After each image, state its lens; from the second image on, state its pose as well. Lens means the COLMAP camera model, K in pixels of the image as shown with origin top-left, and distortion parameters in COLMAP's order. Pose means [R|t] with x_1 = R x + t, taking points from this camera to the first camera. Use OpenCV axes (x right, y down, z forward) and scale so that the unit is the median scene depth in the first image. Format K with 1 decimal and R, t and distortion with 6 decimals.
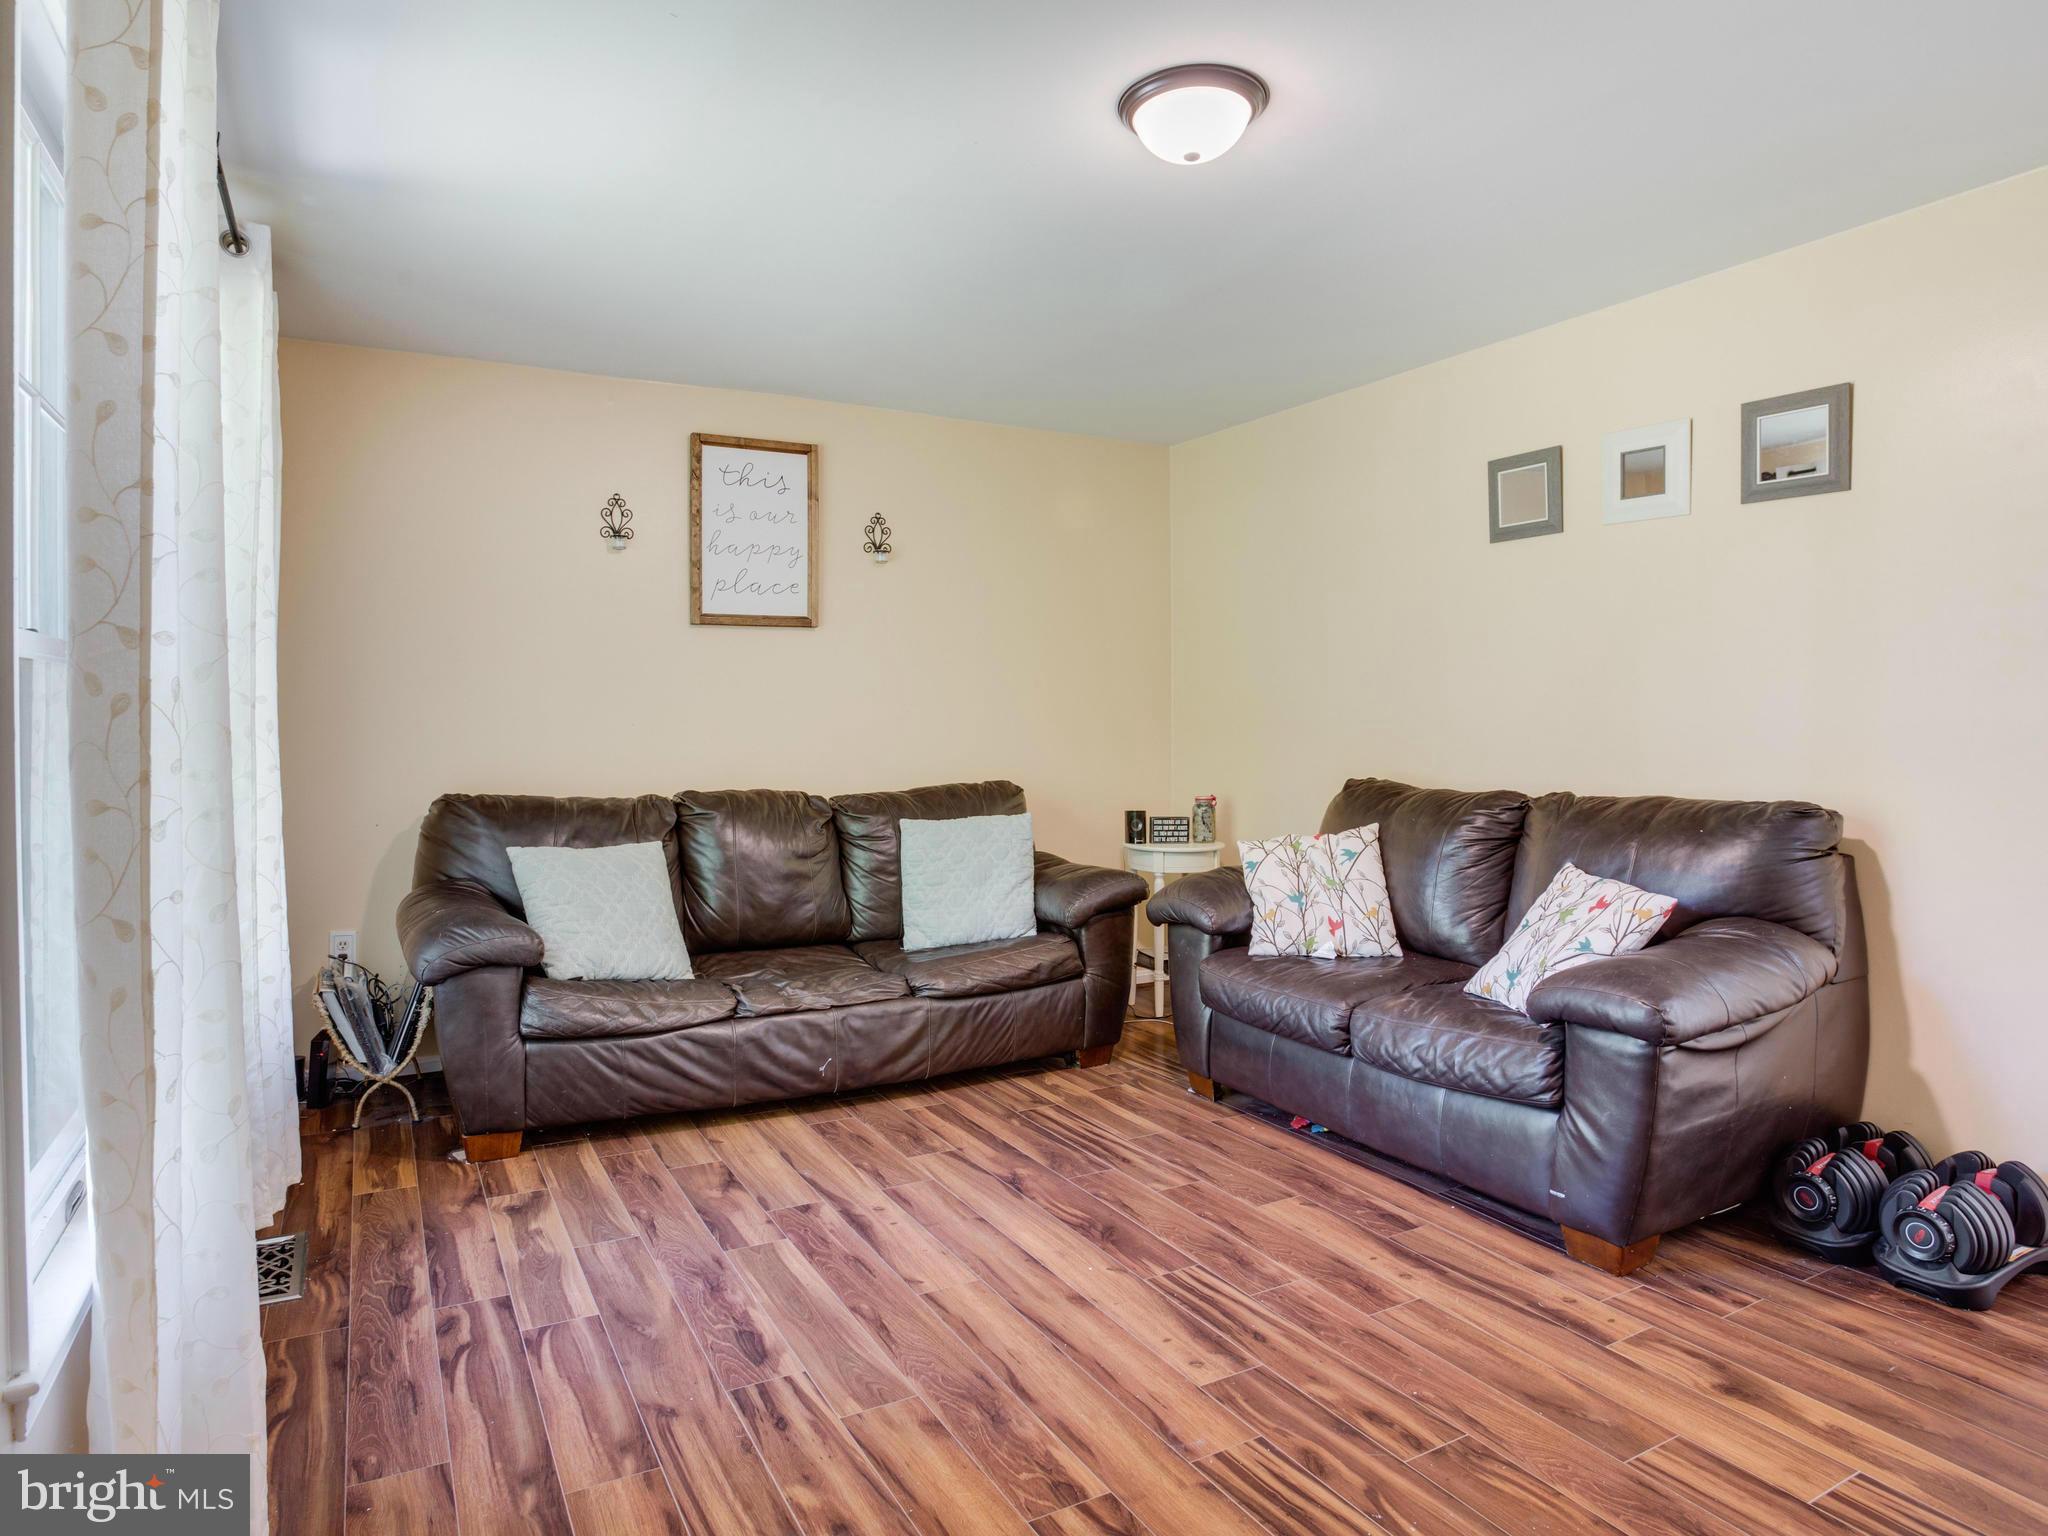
lens RADIAL K [[1215.1, 0, 1155.3], [0, 1215.1, 755.4], [0, 0, 1]] dist [-0.063201, 0.018099]
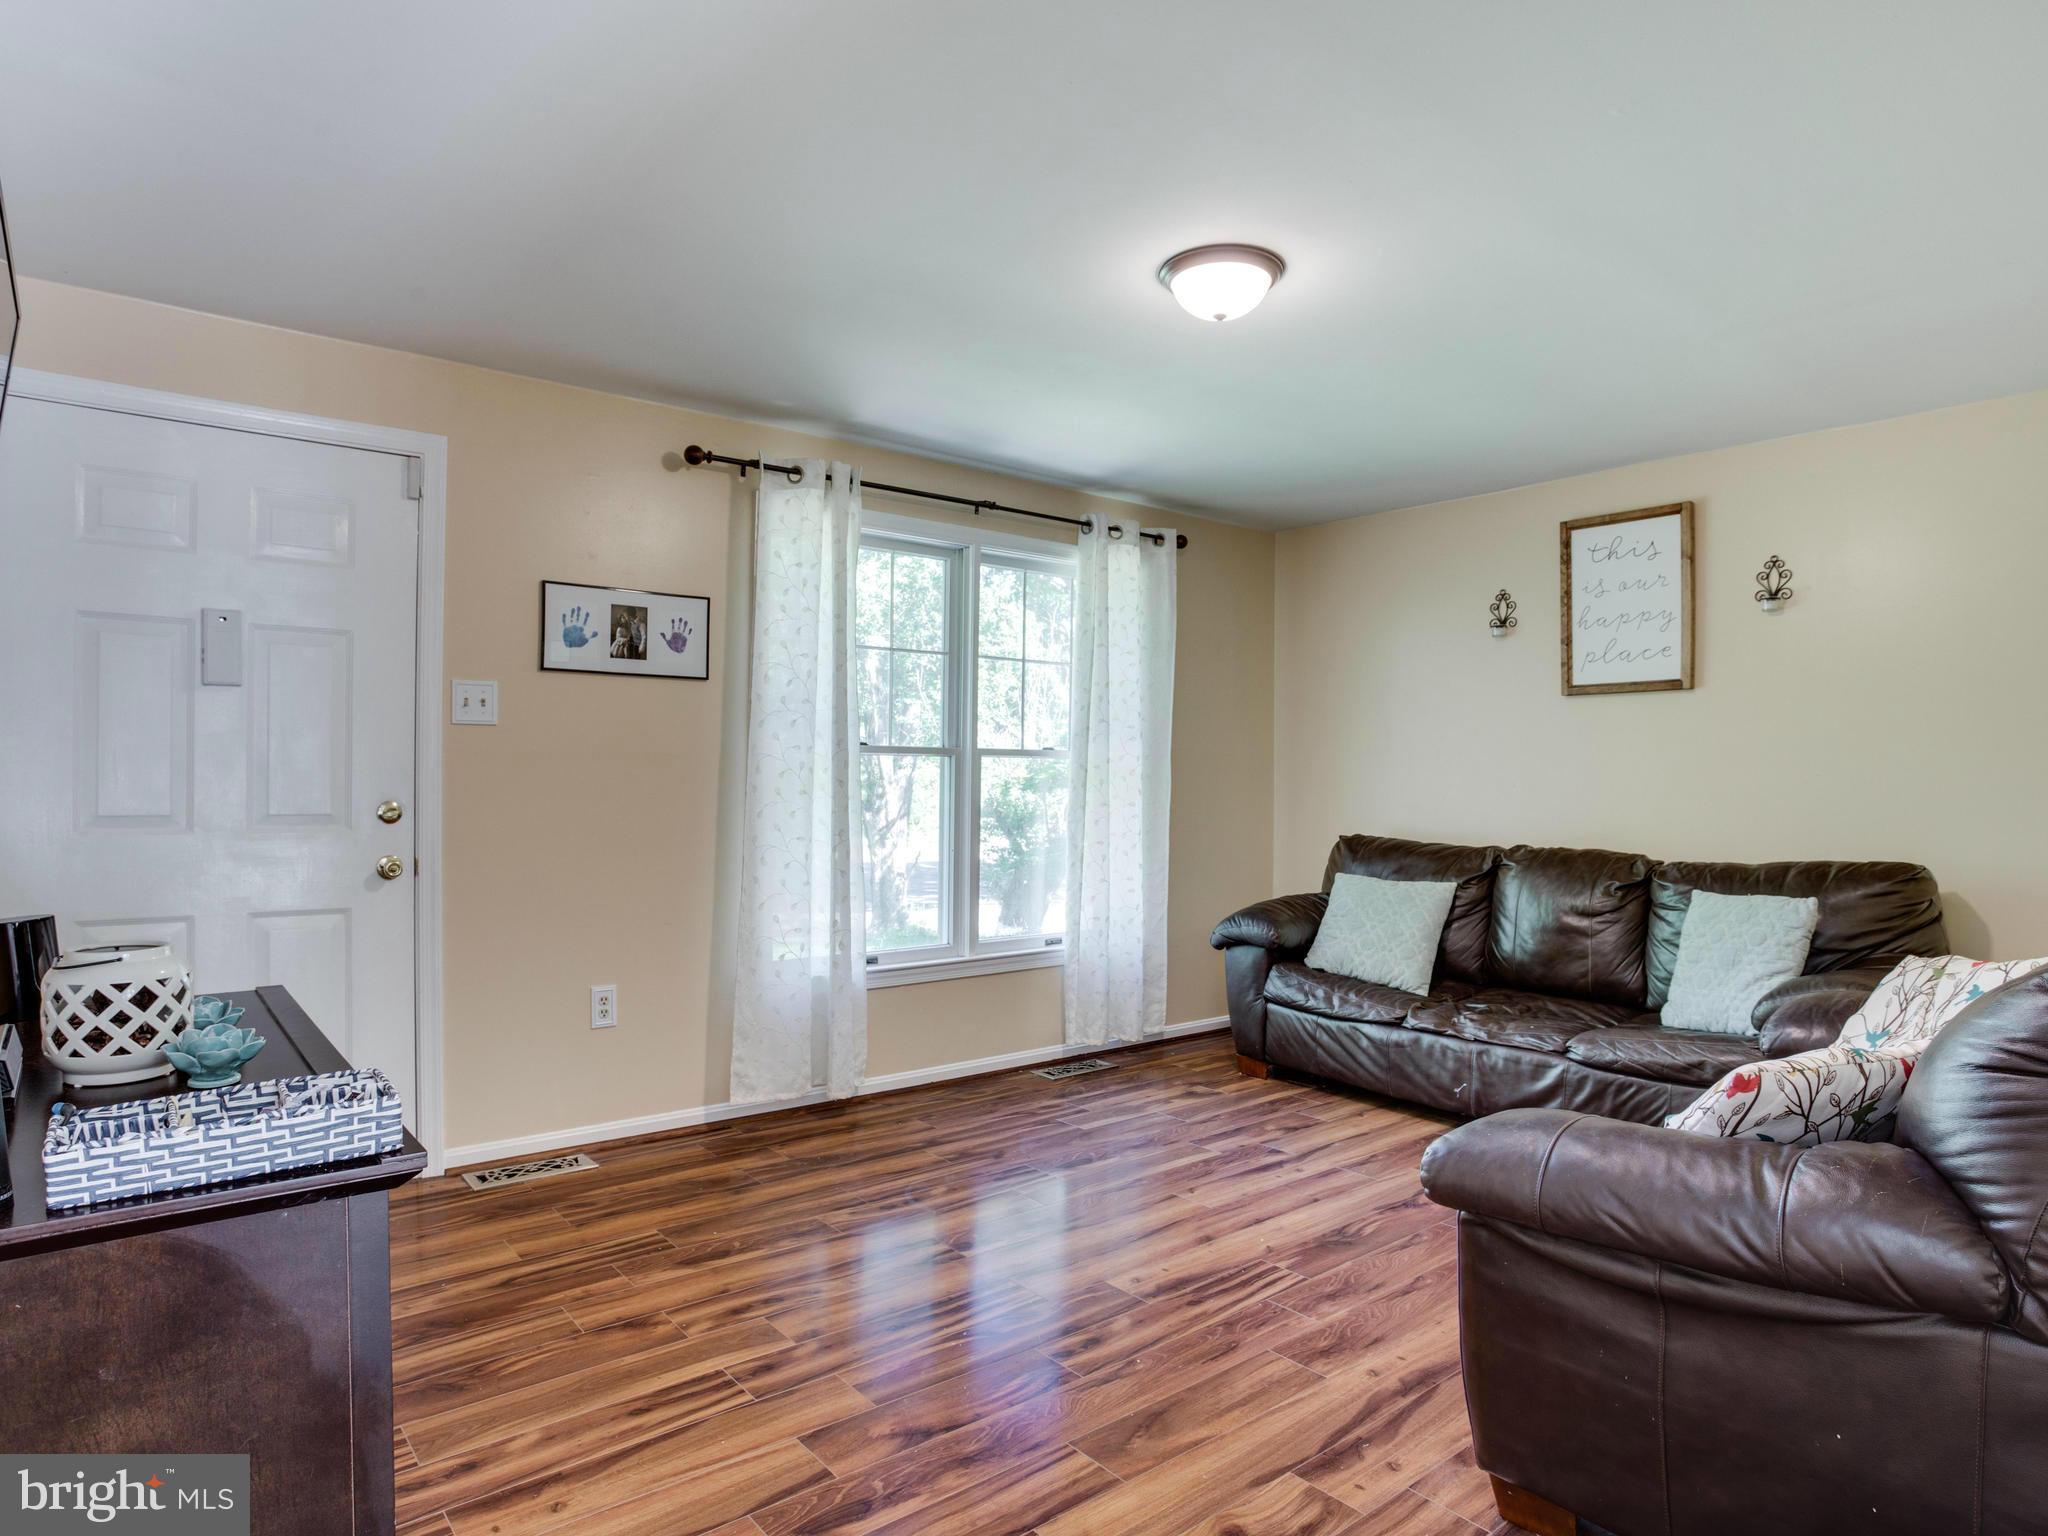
lens RADIAL K [[1215.1, 0, 900.8], [0, 1215.1, 771.4], [0, 0, 1]] dist [-0.063201, 0.018099]
pose [[0.046706, -0.008700, -0.998871, 0.928733], [-0.033761, 0.999377, -0.010283, -0.010953], [0.998338, 0.034203, 0.046384, 0.473296]]
